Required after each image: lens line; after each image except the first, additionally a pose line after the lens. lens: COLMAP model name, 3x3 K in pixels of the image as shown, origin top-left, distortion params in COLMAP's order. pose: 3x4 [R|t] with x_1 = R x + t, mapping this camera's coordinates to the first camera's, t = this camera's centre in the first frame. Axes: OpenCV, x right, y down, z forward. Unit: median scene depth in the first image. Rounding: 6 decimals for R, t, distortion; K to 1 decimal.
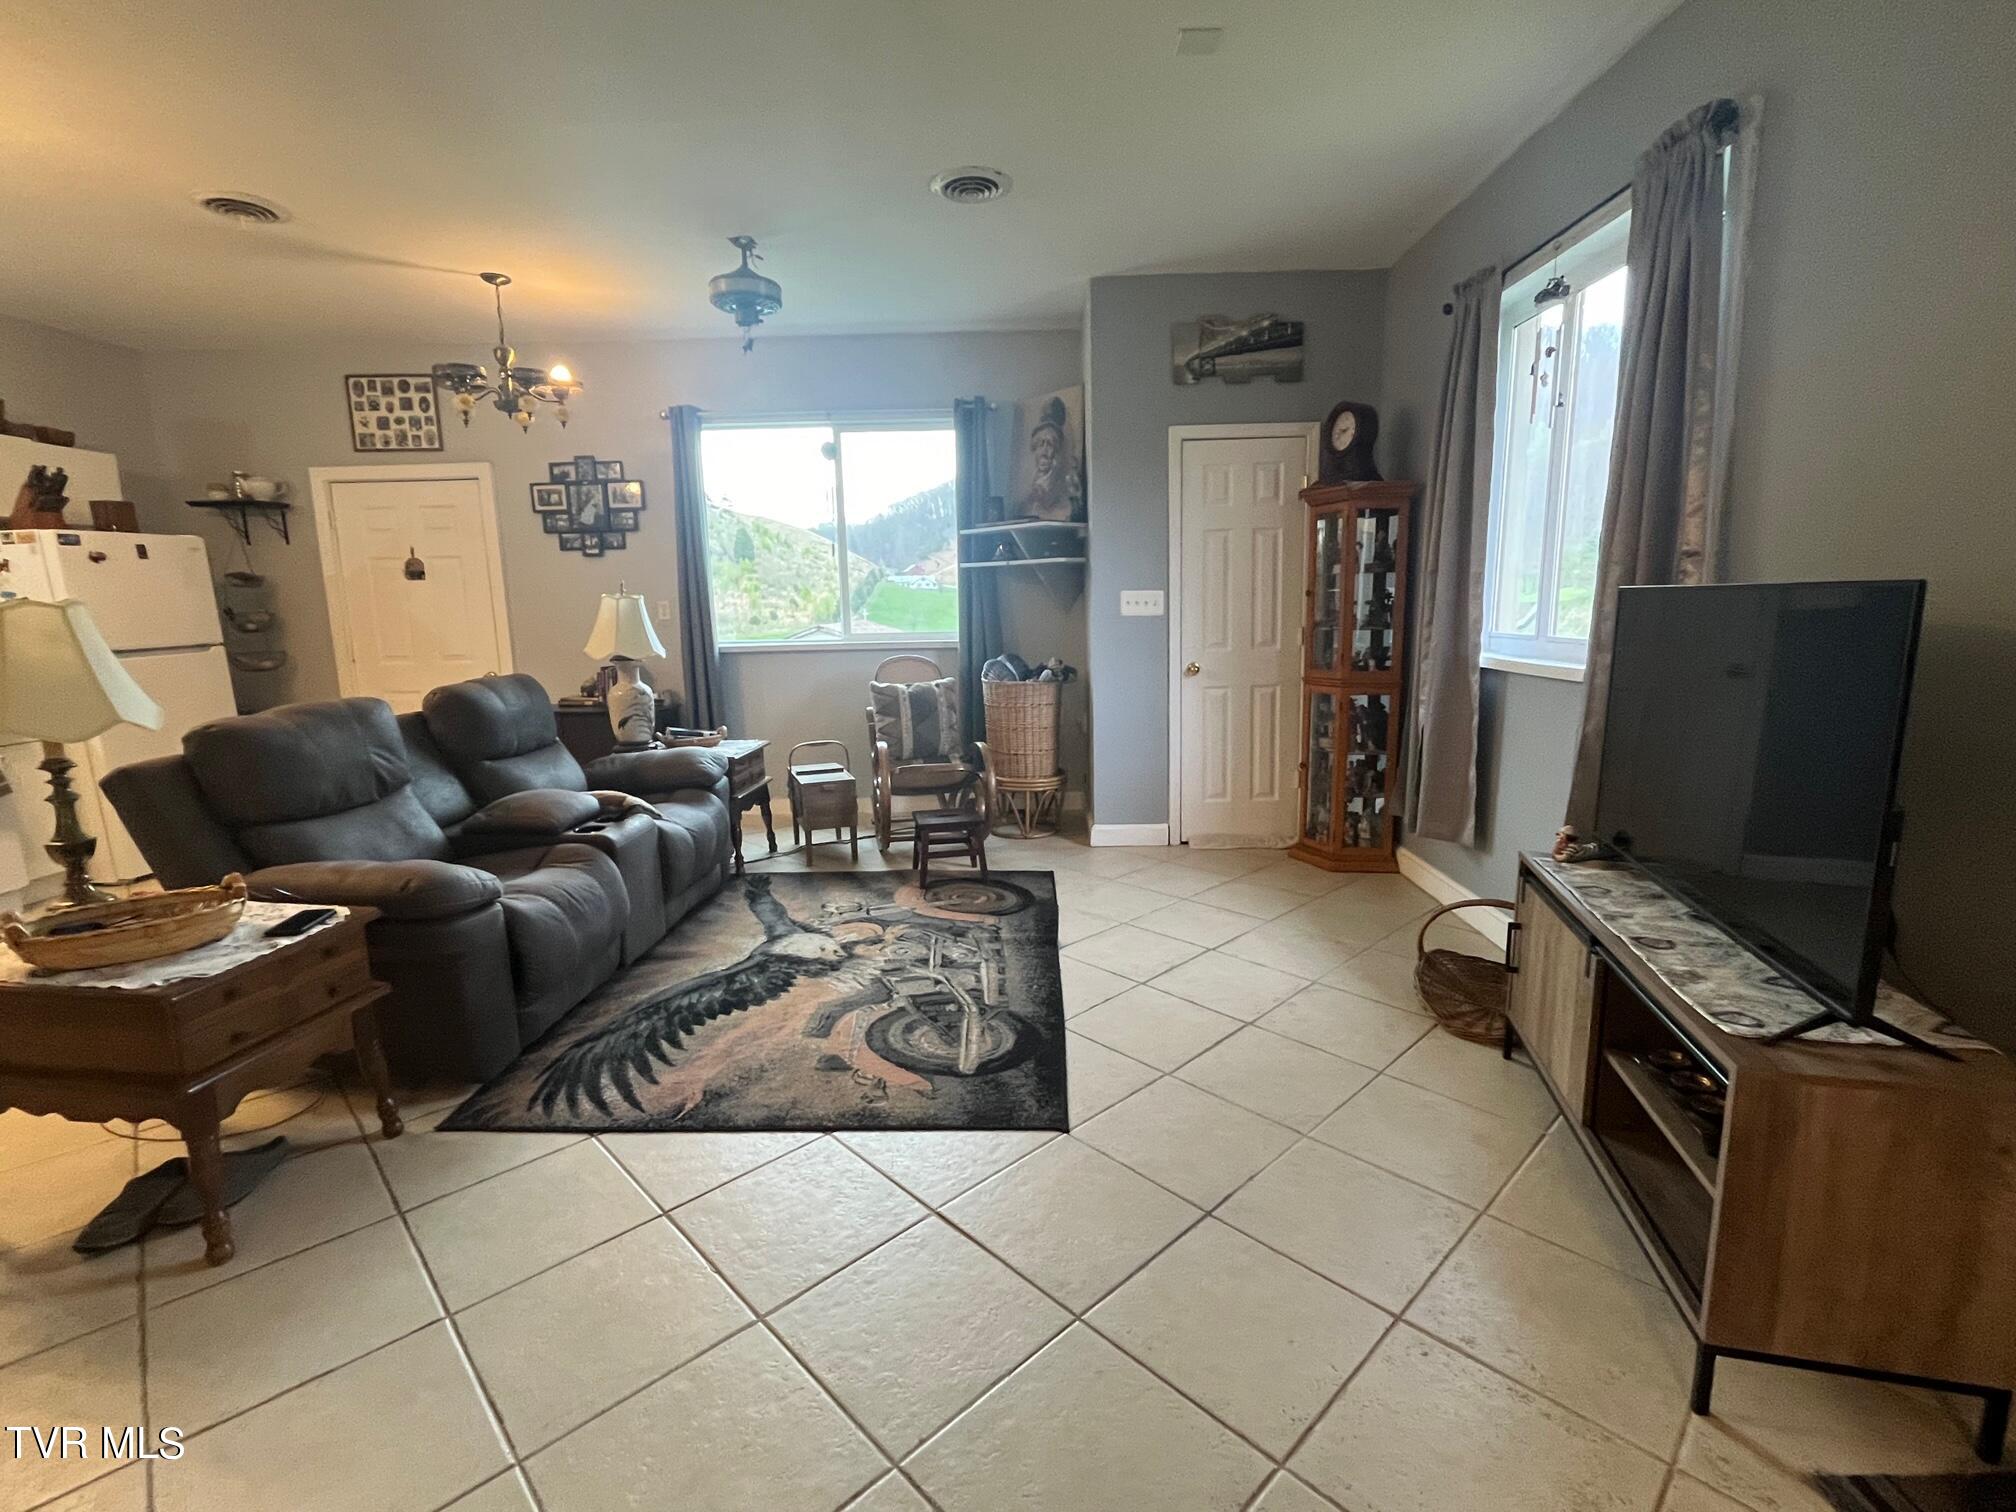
lens RADIAL K [[925.8, 0, 1008.0], [0, 925.8, 756.0], [0, 0, 1]] dist [-0.001549, -0.000275]
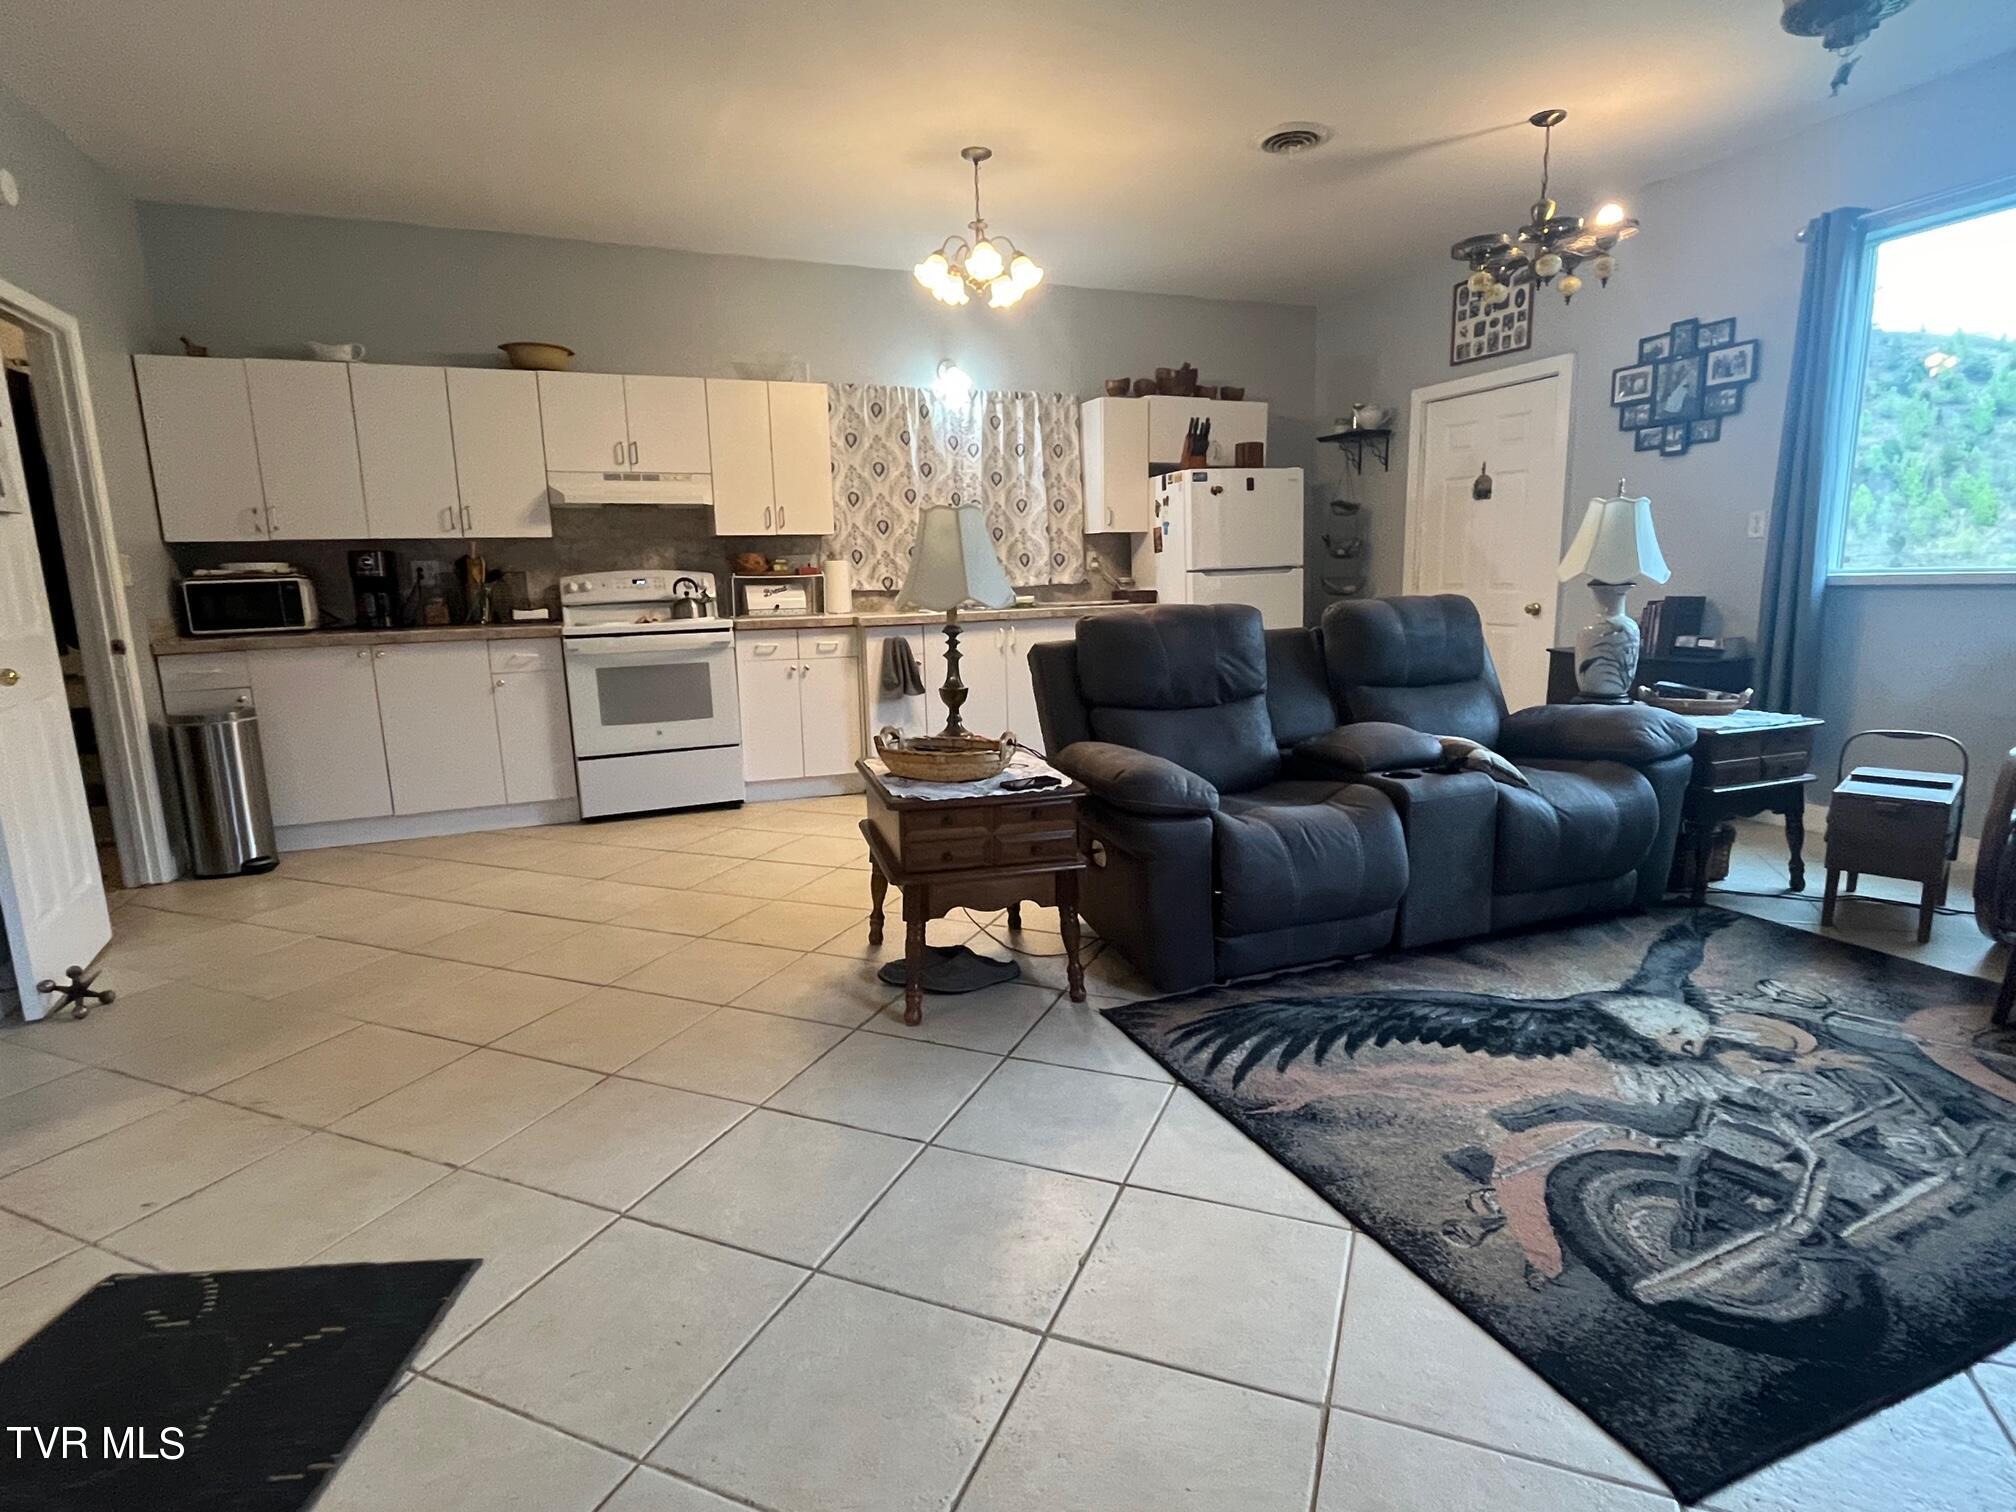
lens RADIAL K [[1041.6, 0, 1013.6], [0, 1041.6, 763.0], [0, 0, 1]] dist [-0.001967, -0.001335]
pose [[0.402943, 0.172677, -0.898788, 0.189721], [-0.136488, 0.982396, 0.127550, -0.003276], [0.904991, 0.071278, 0.419418, 0.221004]]
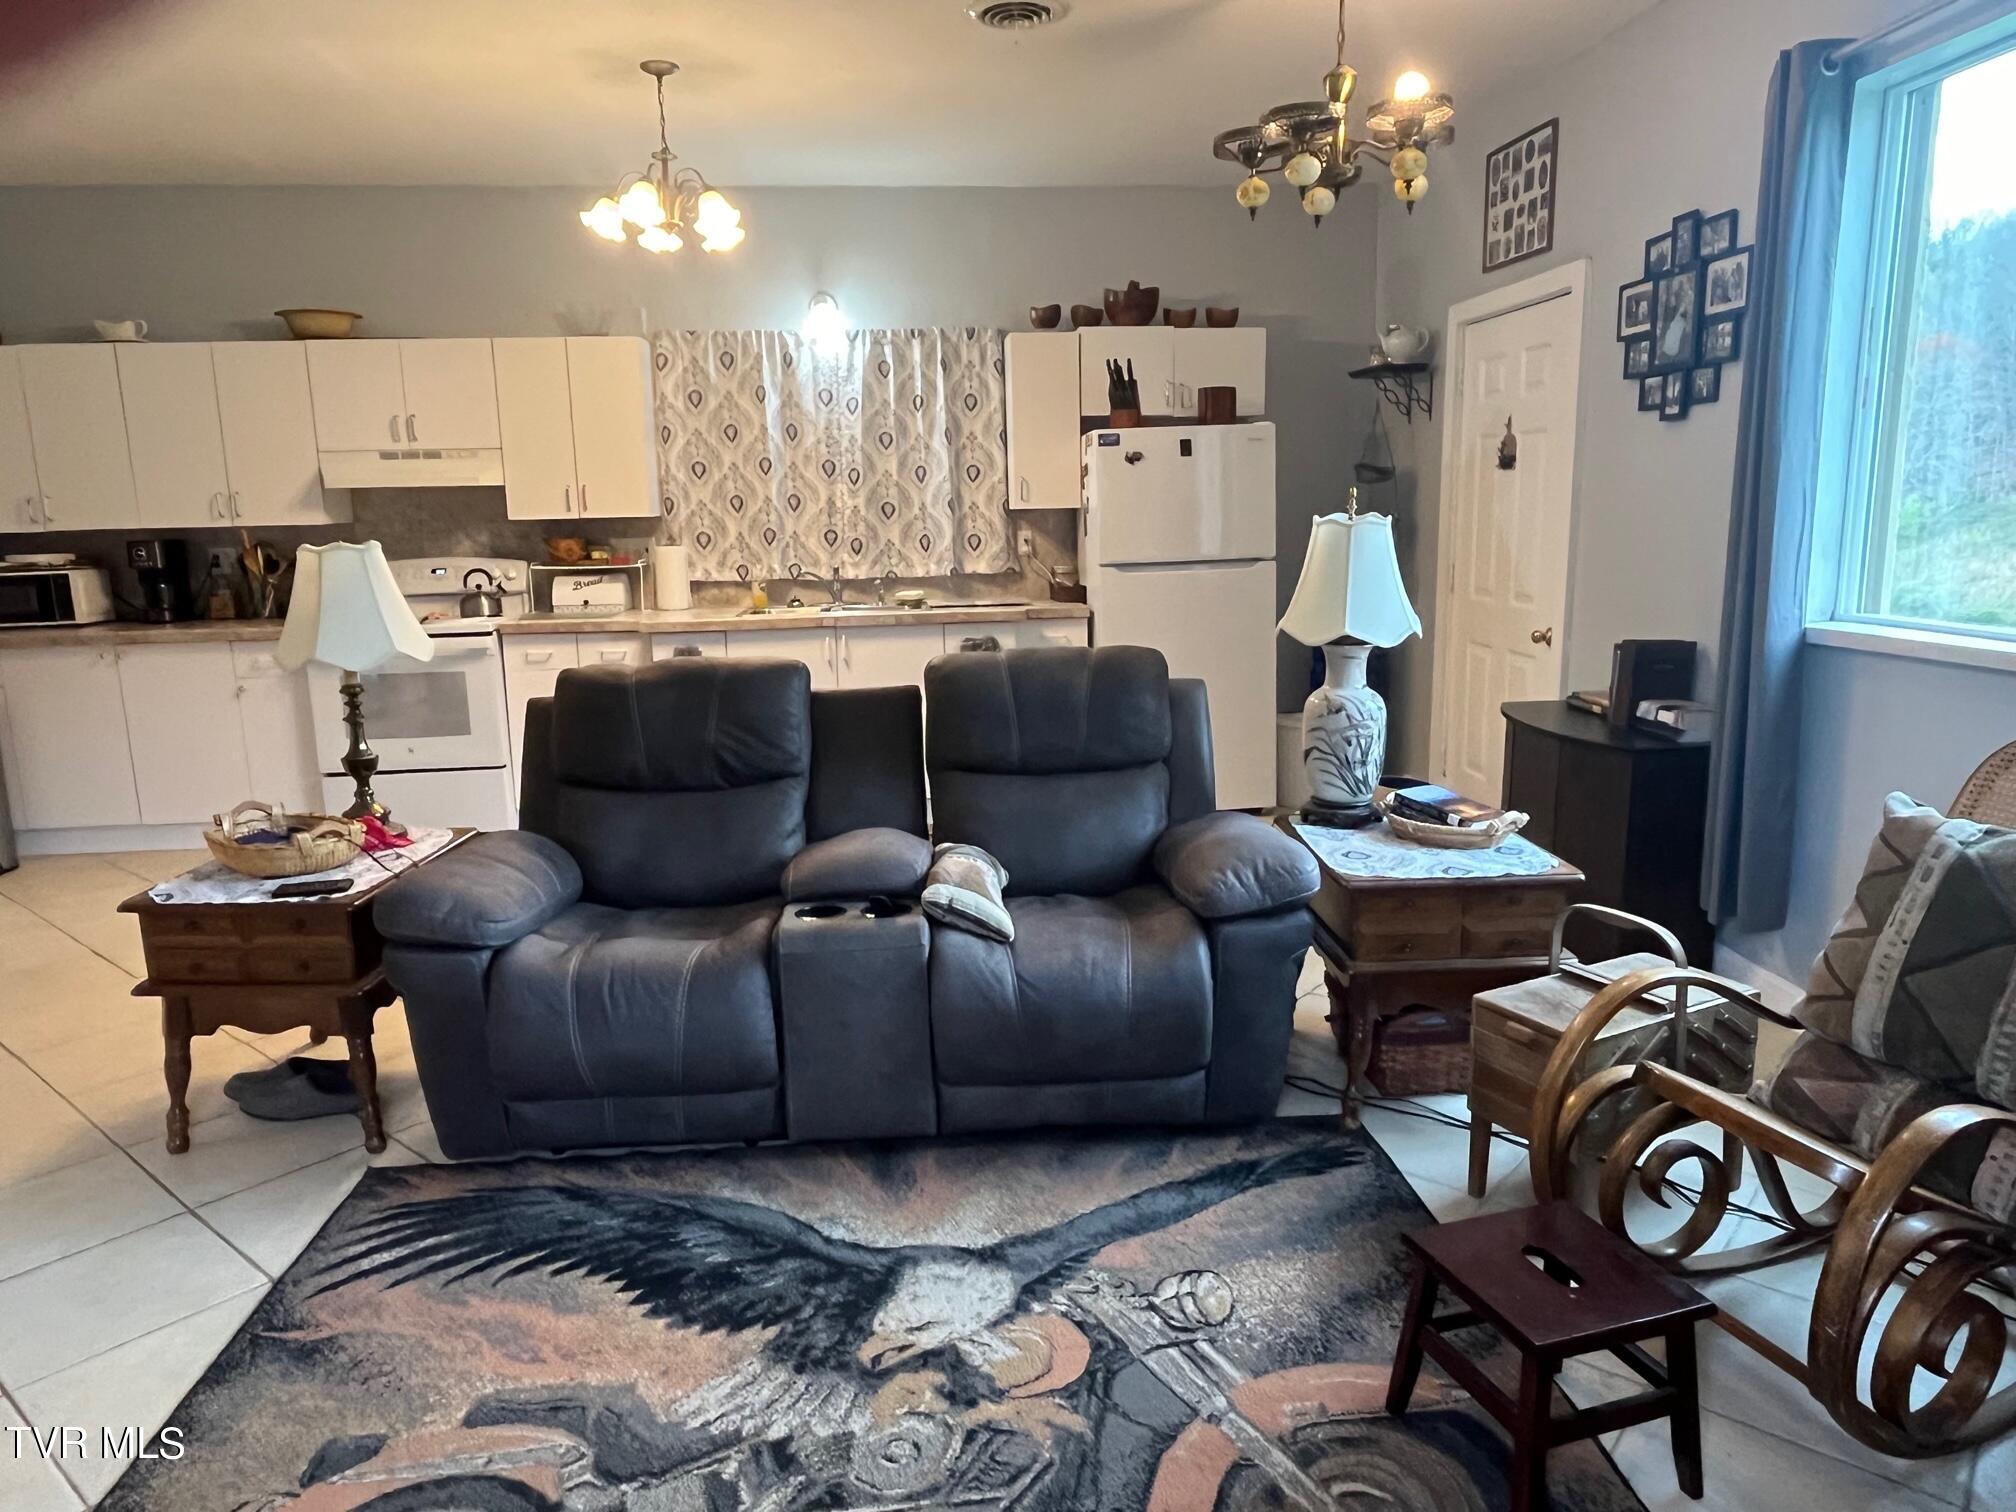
lens RADIAL K [[1339.0, 0, 1008.0], [0, 1339.0, 756.0], [0, 0, 1]] dist [-0.000341, -0.004593]
pose [[0.107552, 0.202406, -0.973378, 0.320359], [-0.147492, 0.971472, 0.185712, -0.159536], [0.983198, 0.123592, 0.134337, 0.754558]]
